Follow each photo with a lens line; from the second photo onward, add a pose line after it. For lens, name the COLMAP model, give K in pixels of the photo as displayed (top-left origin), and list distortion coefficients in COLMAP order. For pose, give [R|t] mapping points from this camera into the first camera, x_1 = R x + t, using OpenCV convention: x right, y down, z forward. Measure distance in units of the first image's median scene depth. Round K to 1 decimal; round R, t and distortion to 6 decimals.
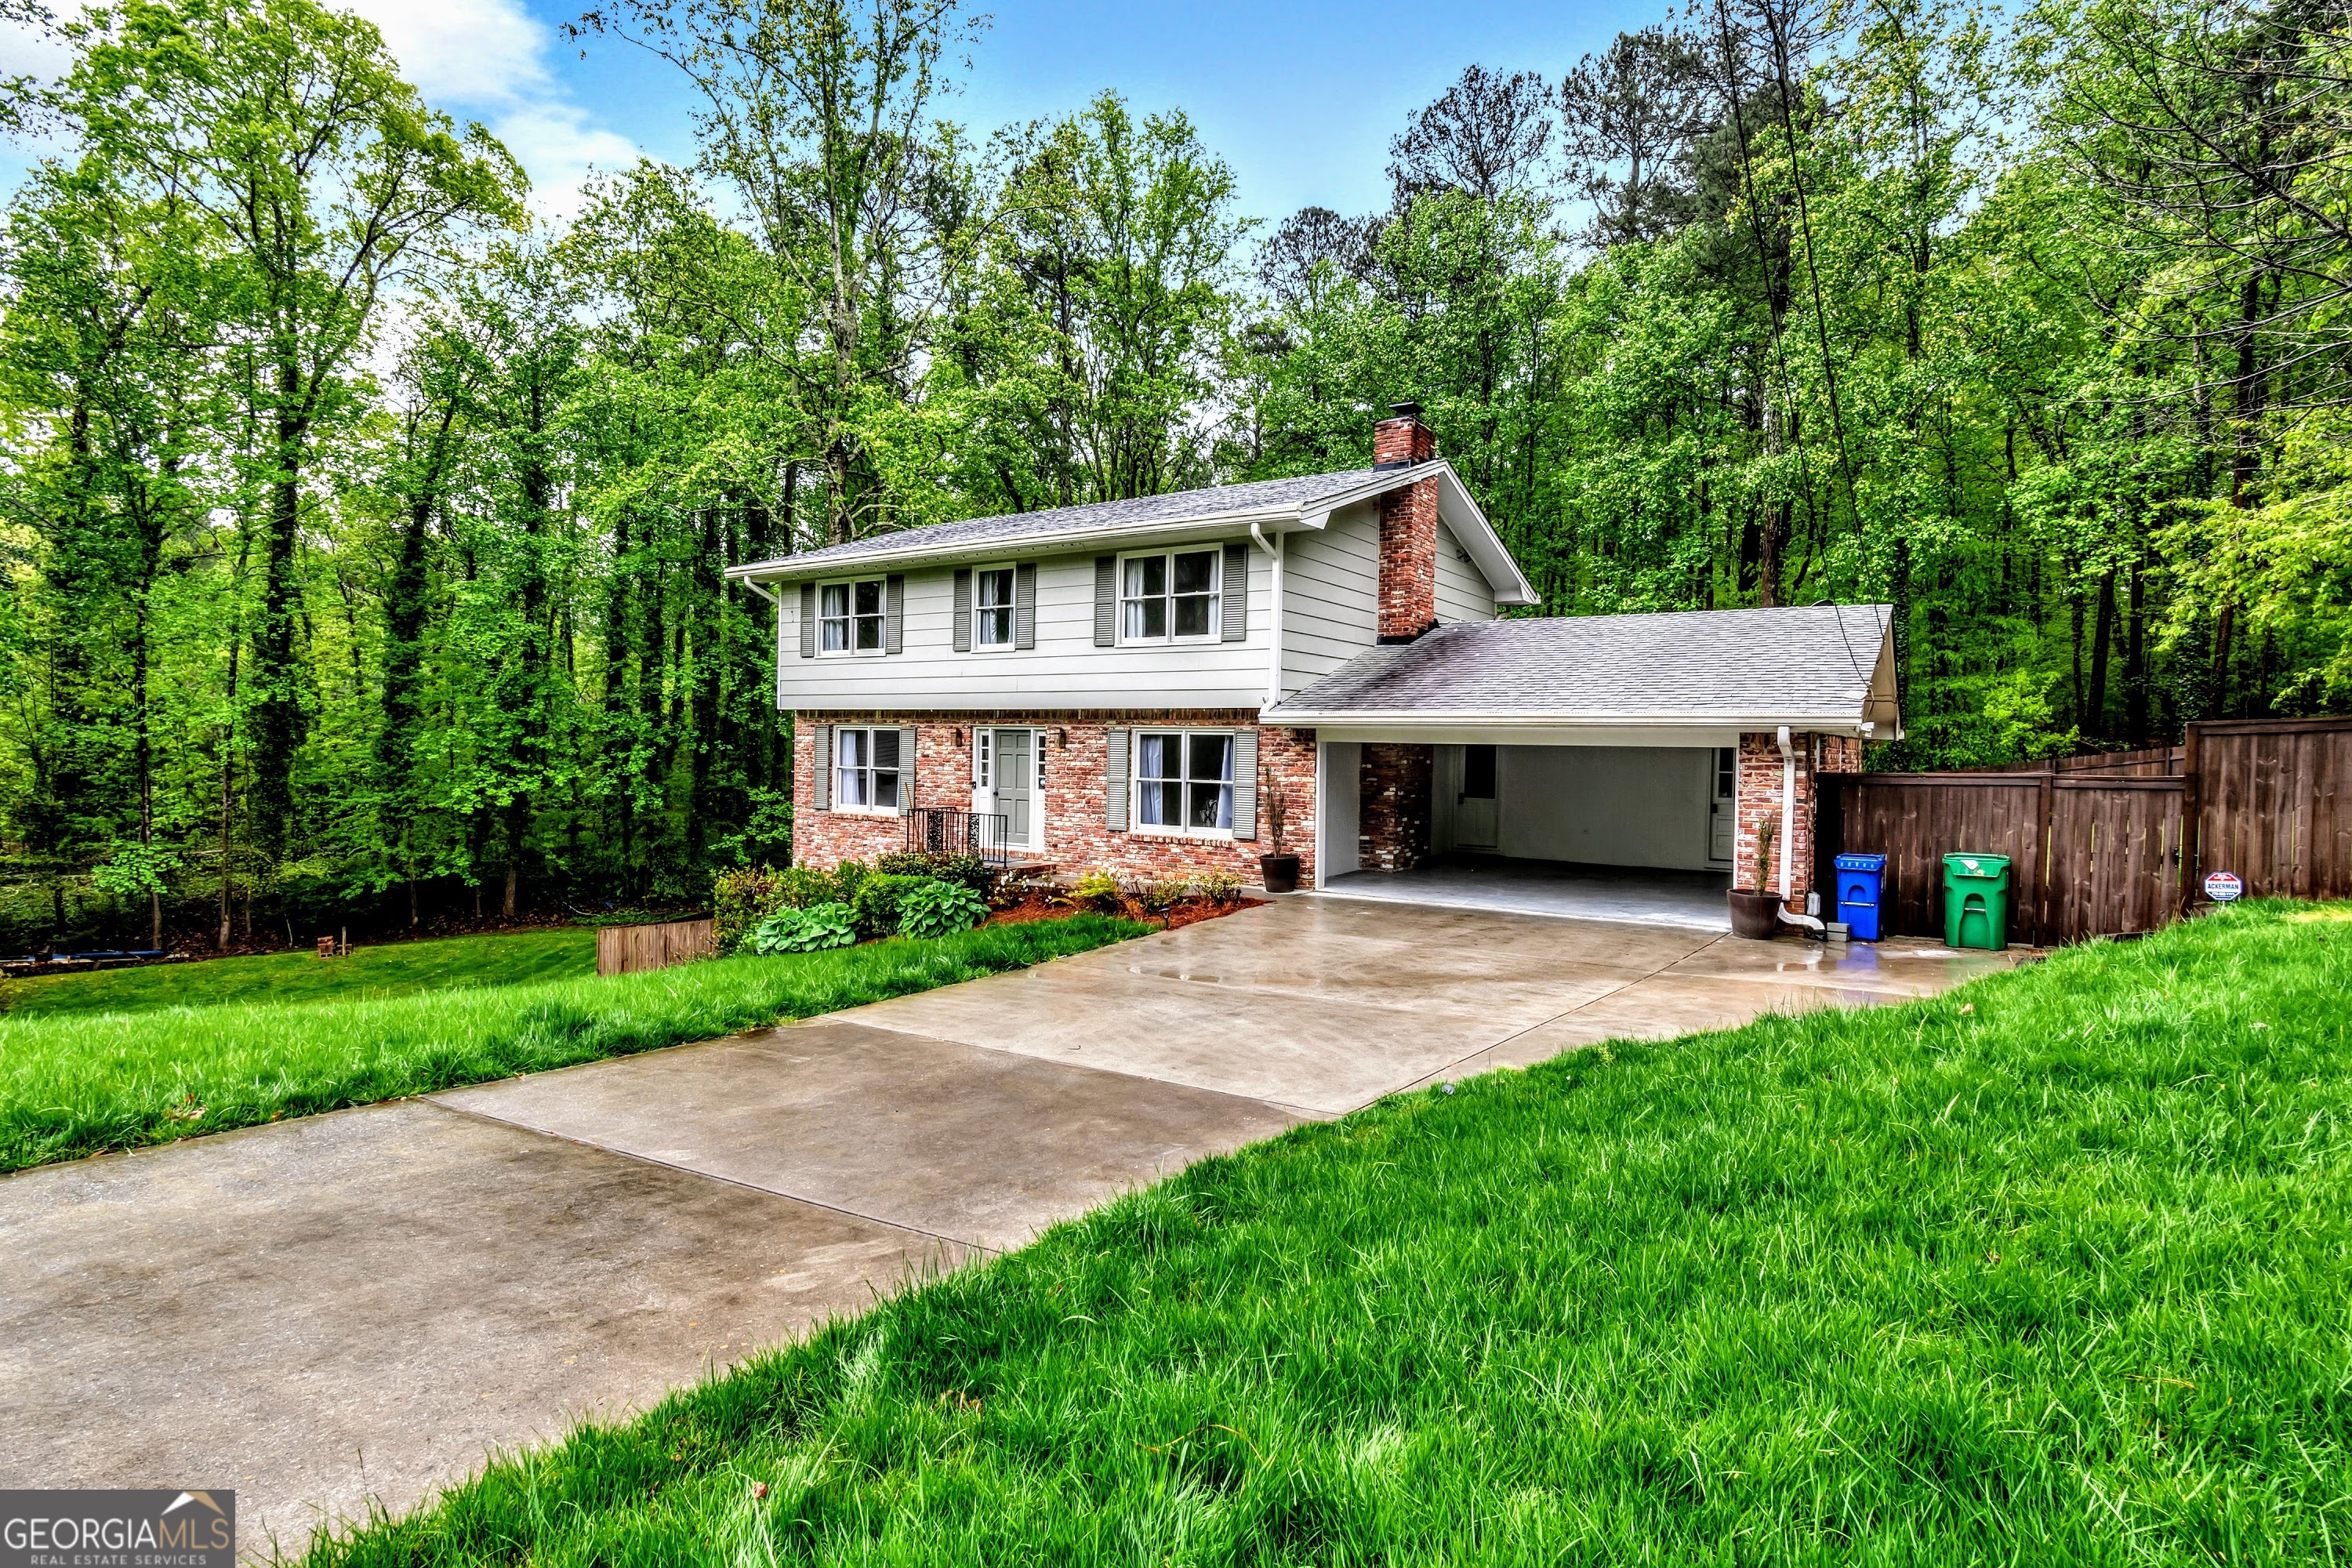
lens RADIAL K [[1308.3, 0, 1176.8], [0, 1308.3, 785.2], [0, 0, 1]] dist [-0.005959, -0.000364]
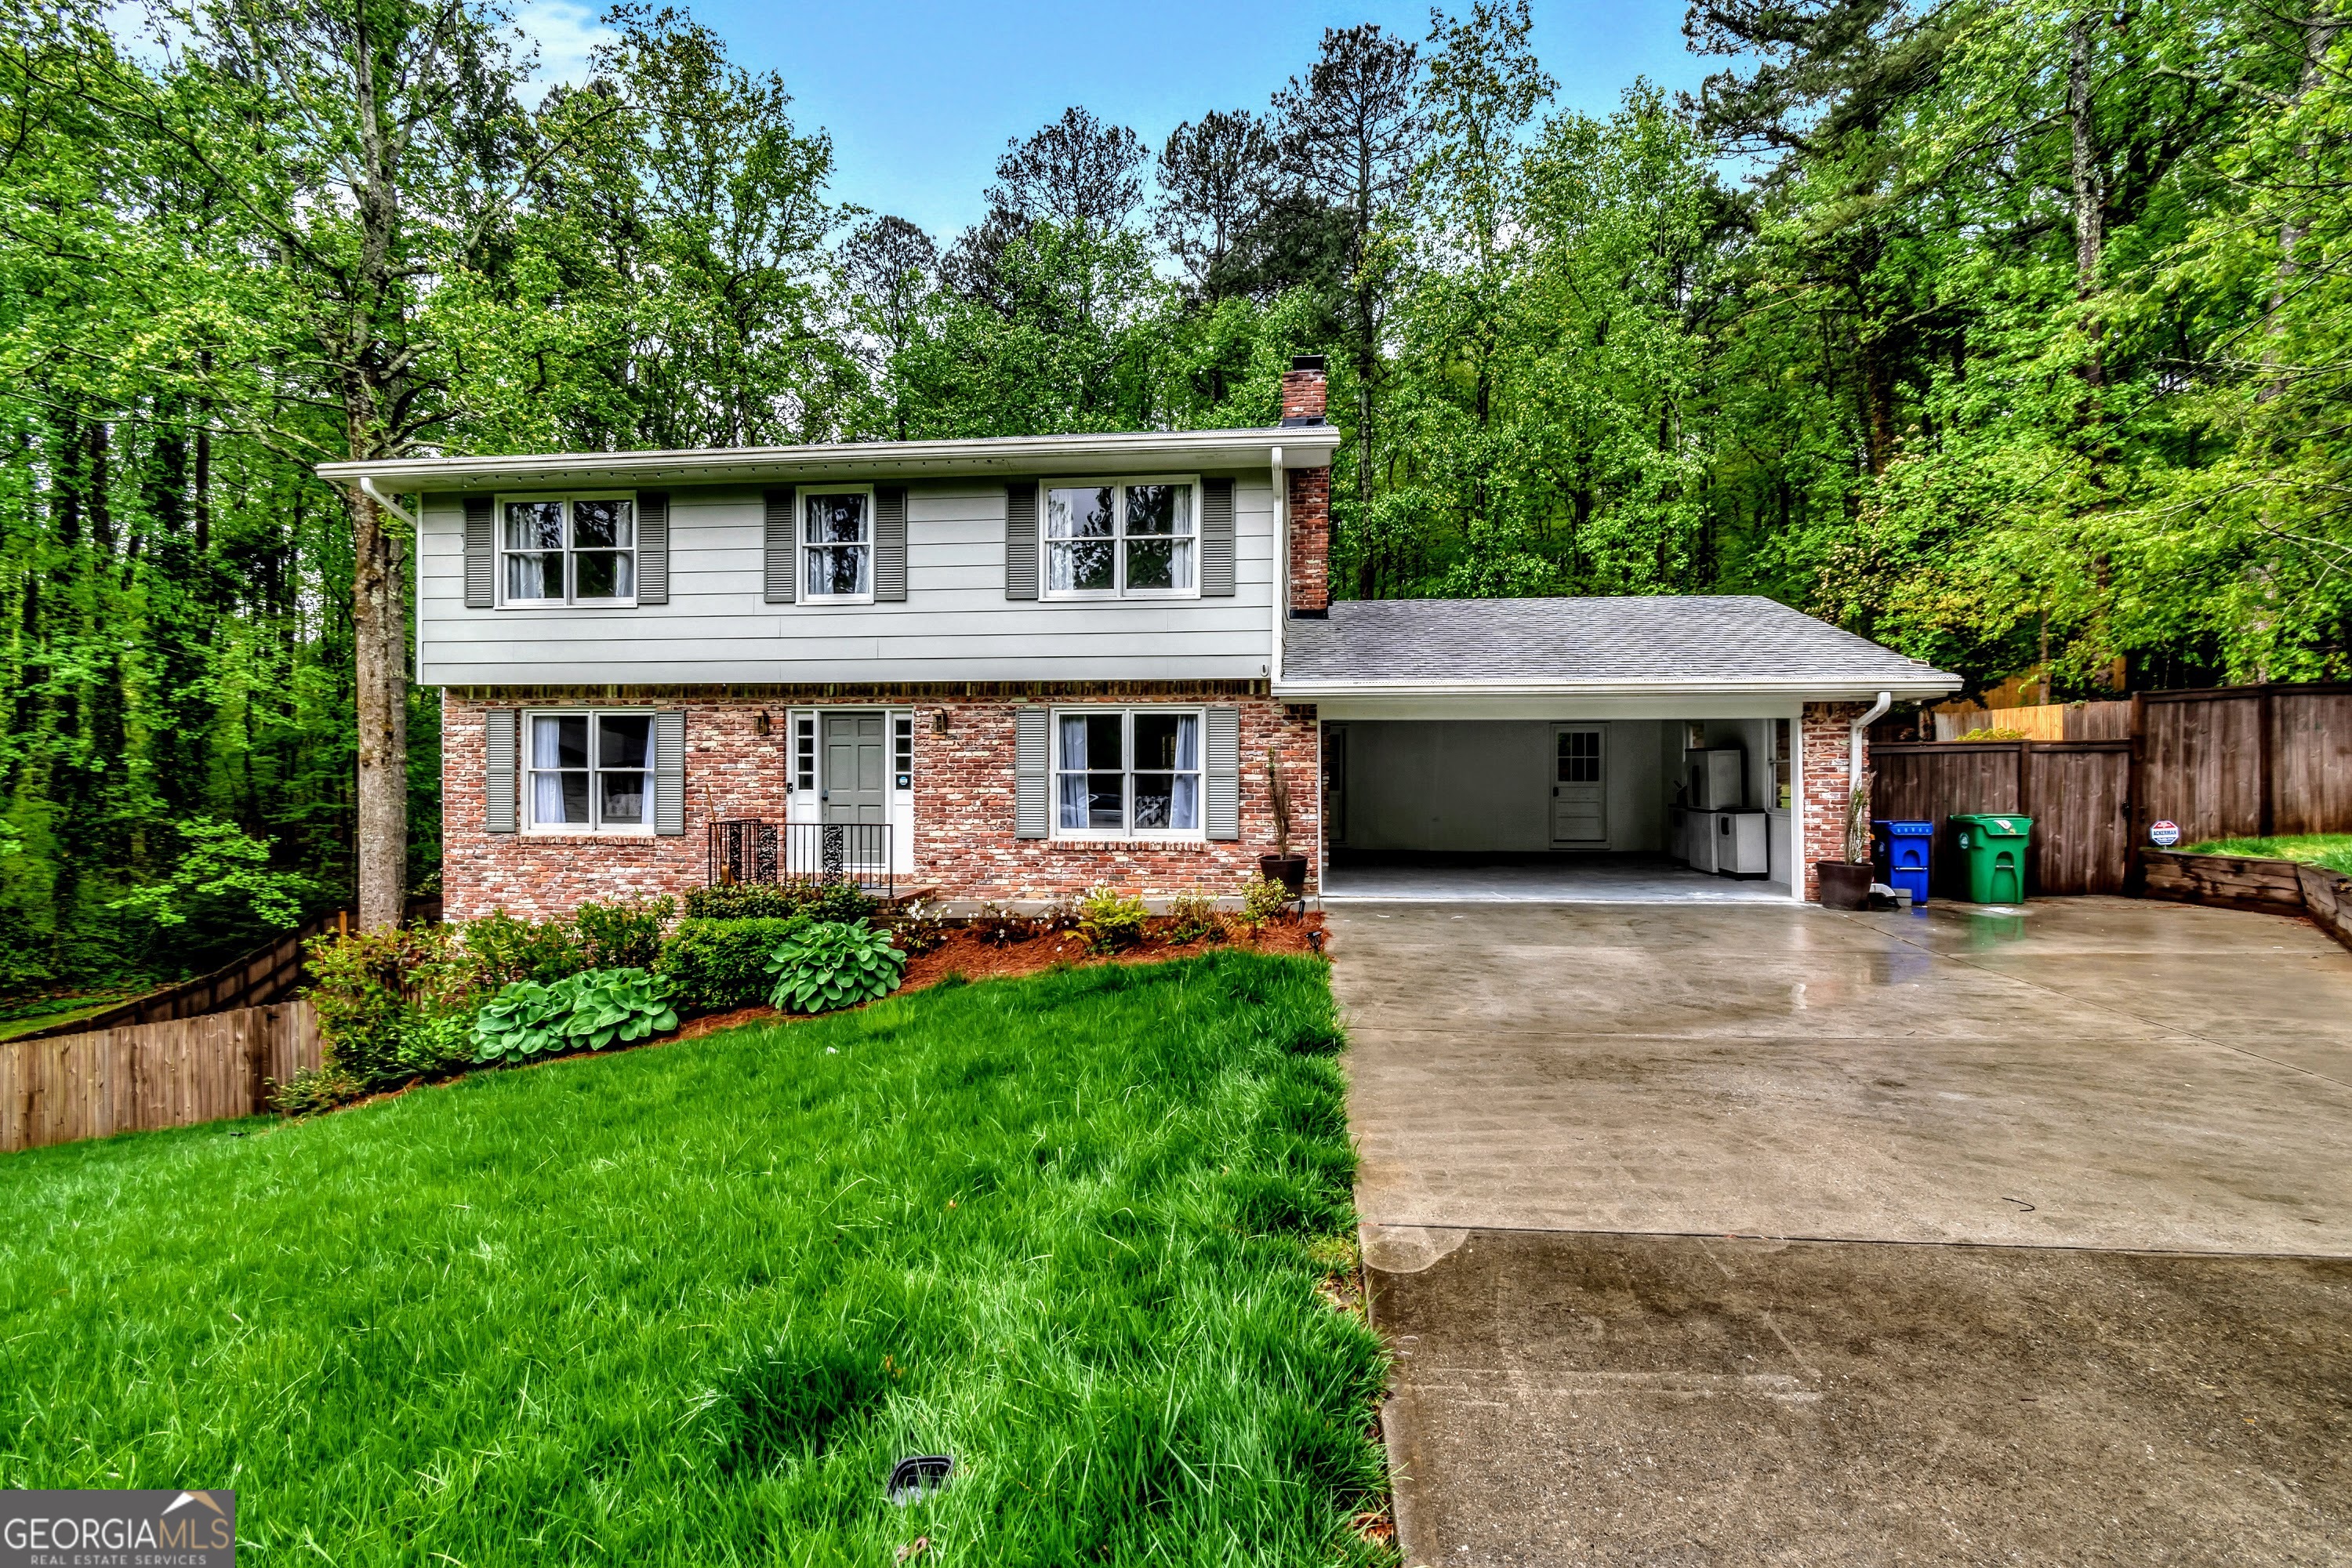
lens RADIAL K [[1105.2, 0, 1176.1], [0, 1105.2, 784.1], [0, 0, 1]] dist [0.001350, -0.000370]
pose [[0.871021, -0.020985, 0.490797, -0.286726], [0.030540, 0.999468, -0.011465, 0.012376], [-0.490296, 0.024975, 0.871198, 0.375965]]
